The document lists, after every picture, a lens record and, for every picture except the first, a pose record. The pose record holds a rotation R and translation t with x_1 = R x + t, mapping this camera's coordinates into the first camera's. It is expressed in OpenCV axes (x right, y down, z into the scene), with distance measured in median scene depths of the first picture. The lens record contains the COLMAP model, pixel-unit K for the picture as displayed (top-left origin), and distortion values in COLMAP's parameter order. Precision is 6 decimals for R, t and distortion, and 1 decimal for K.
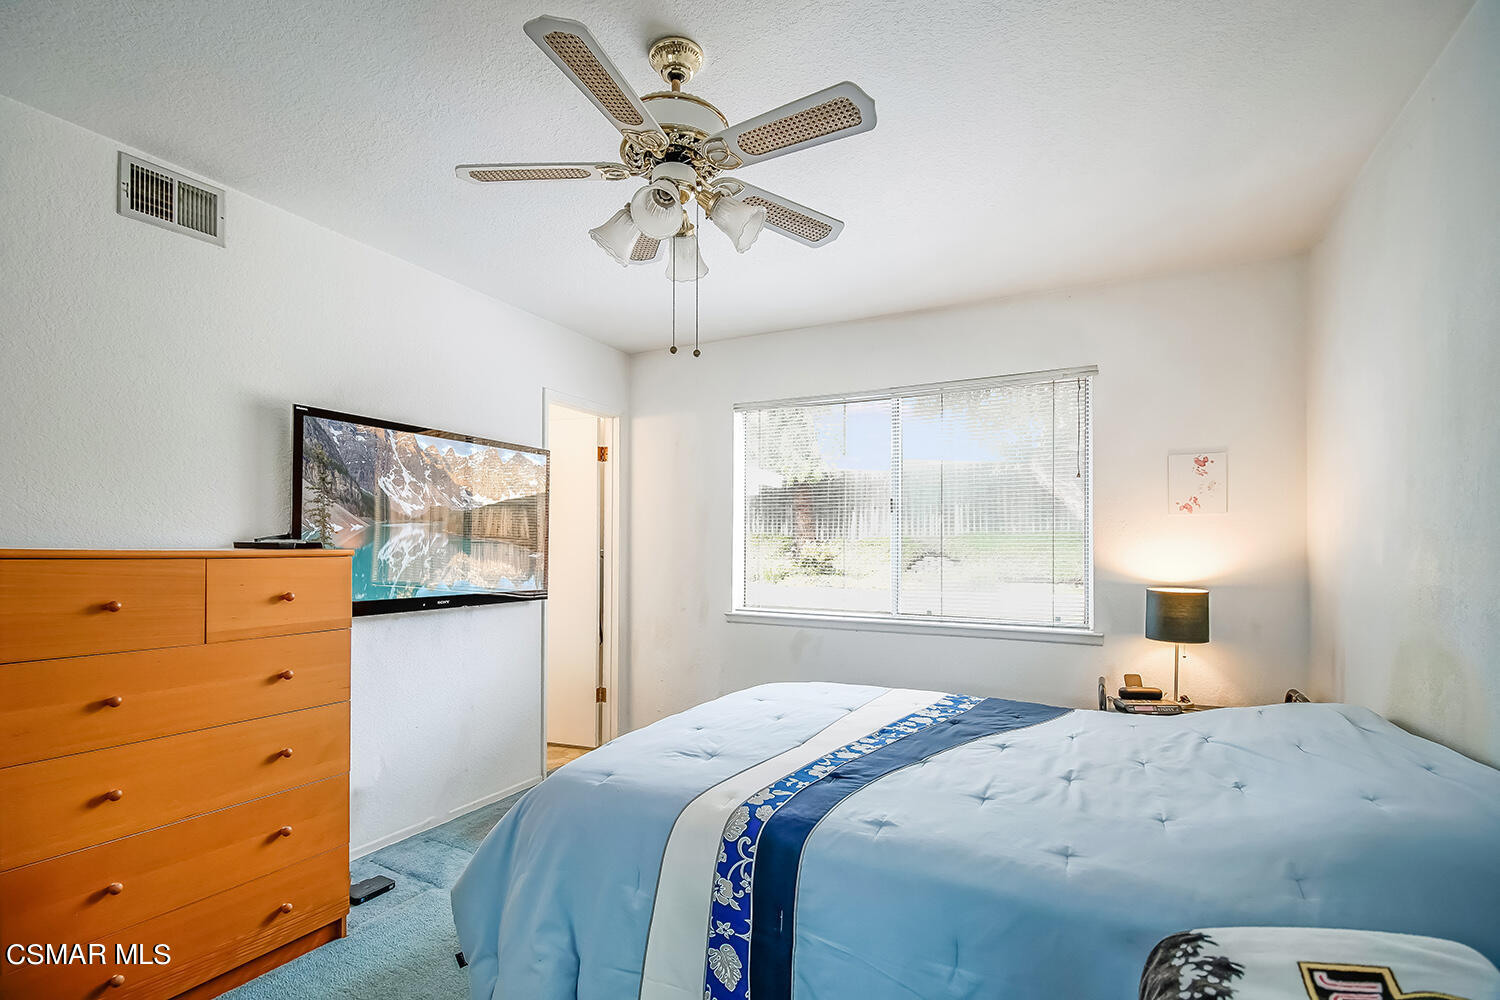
lens RADIAL K [[696.7, 0, 714.9], [0, 696.7, 542.0], [0, 0, 1]] dist [0.011146, -0.012673]
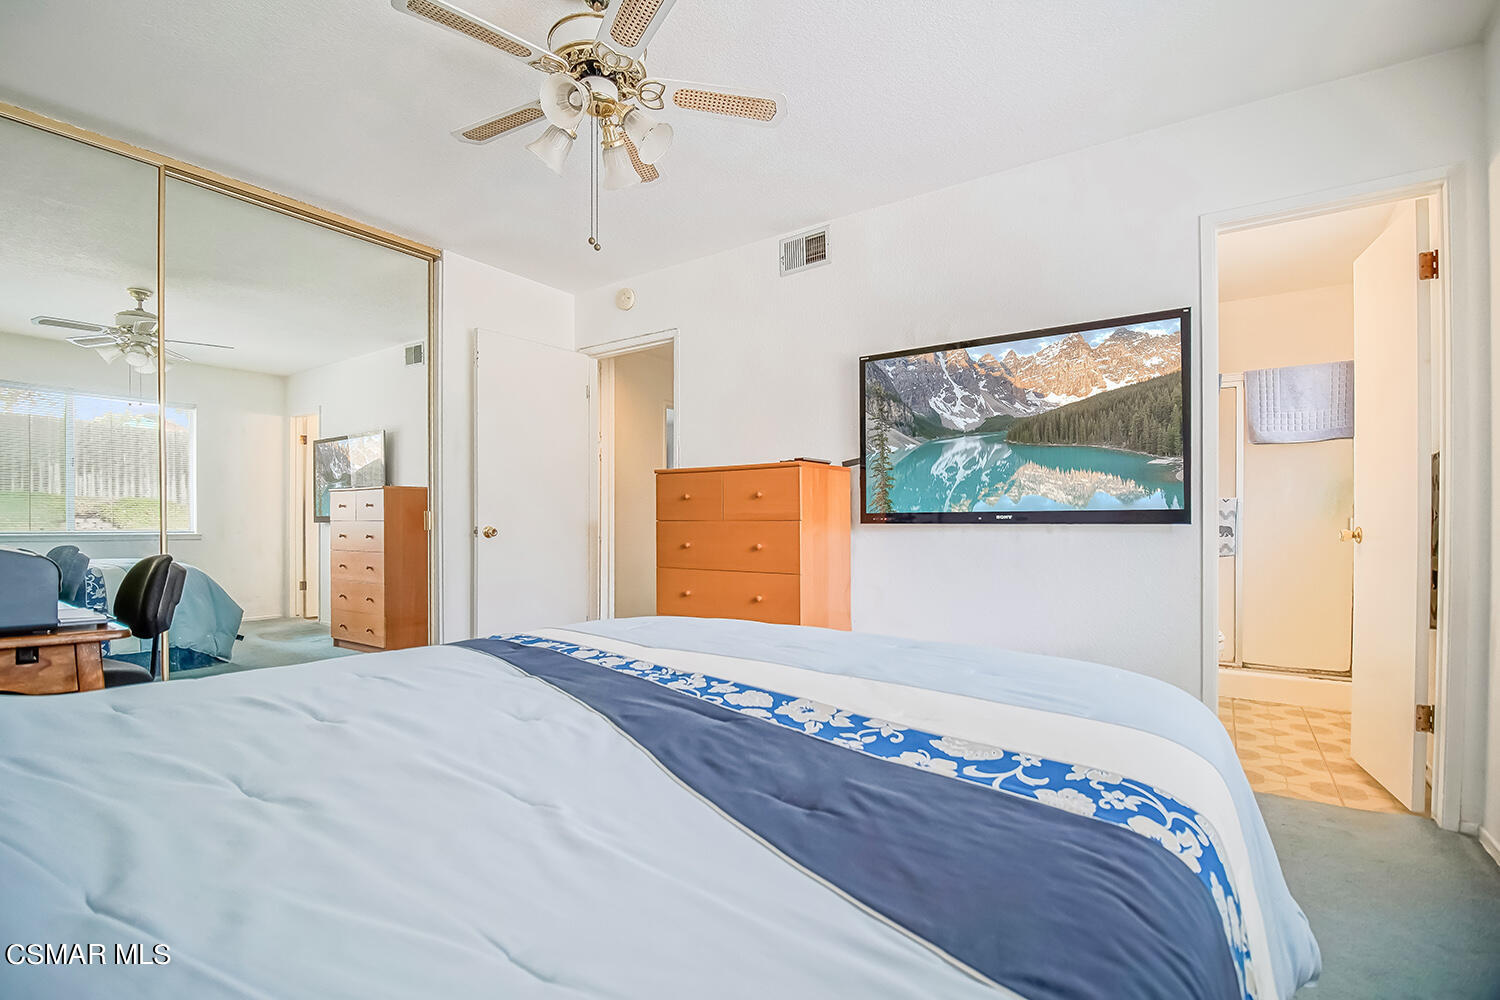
lens RADIAL K [[696.7, 0, 748.3], [0, 696.7, 516.2], [0, 0, 1]] dist [0.011146, -0.012673]
pose [[-0.113448, -0.015584, -0.993422, 0.608470], [0.002881, 0.999868, -0.016014, 0.103858], [0.993540, -0.004679, -0.113388, 0.816195]]
